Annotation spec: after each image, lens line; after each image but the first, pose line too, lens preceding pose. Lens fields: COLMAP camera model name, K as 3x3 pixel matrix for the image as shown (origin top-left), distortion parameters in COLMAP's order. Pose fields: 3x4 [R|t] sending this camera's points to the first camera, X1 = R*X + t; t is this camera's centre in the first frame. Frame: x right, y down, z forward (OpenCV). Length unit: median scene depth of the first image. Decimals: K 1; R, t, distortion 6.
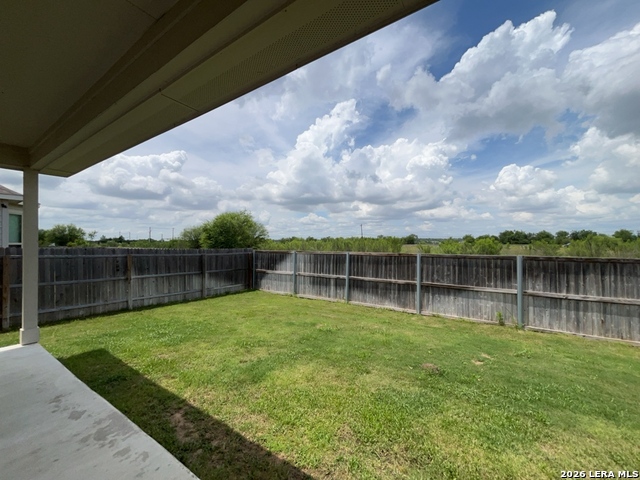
lens RADIAL K [[257.0, 0, 320.2], [0, 257.0, 241.2], [0, 0, 1]] dist [-0.000183, 0.000009]
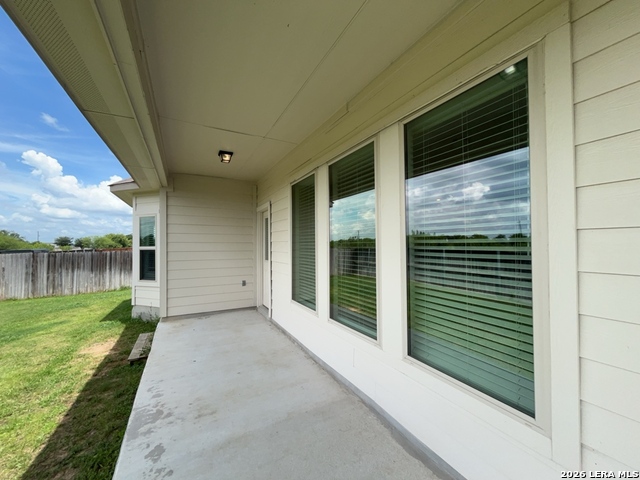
lens RADIAL K [[260.5, 0, 321.2], [0, 260.5, 241.1], [0, 0, 1]] dist [-0.003165, -0.000578]
pose [[-0.876236, 0.011868, 0.481736, -1.880274], [0.005463, 0.999877, -0.014697, 0.027971], [-0.481851, -0.010246, -0.876193, 1.535196]]
